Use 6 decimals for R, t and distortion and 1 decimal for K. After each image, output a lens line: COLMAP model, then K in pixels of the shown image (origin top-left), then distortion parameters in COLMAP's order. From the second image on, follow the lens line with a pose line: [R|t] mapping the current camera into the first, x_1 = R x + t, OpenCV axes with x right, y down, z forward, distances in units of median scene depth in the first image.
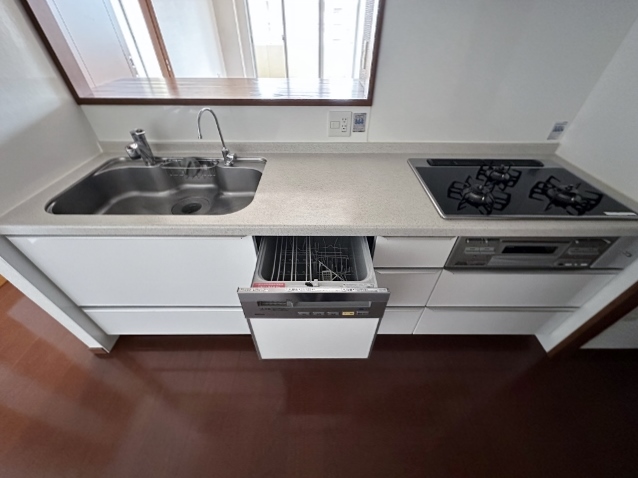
lens RADIAL K [[256.8, 0, 319.2], [0, 256.8, 239.1], [0, 0, 1]] dist [-0.000214, -0.000027]
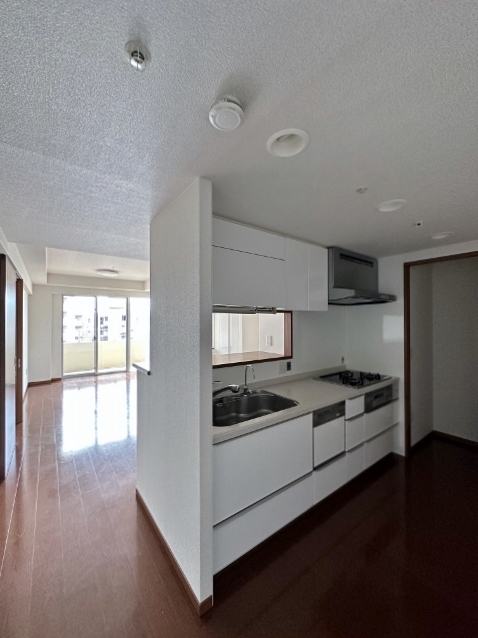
lens RADIAL K [[256.8, 0, 238.9], [0, 256.8, 318.5], [0, 0, 1]] dist [-0.000214, -0.000027]
pose [[0.806460, -0.010529, 0.591194, -1.398689], [0.394273, 0.754692, -0.524395, 0.192145], [-0.440648, 0.655995, 0.612780, -0.358441]]
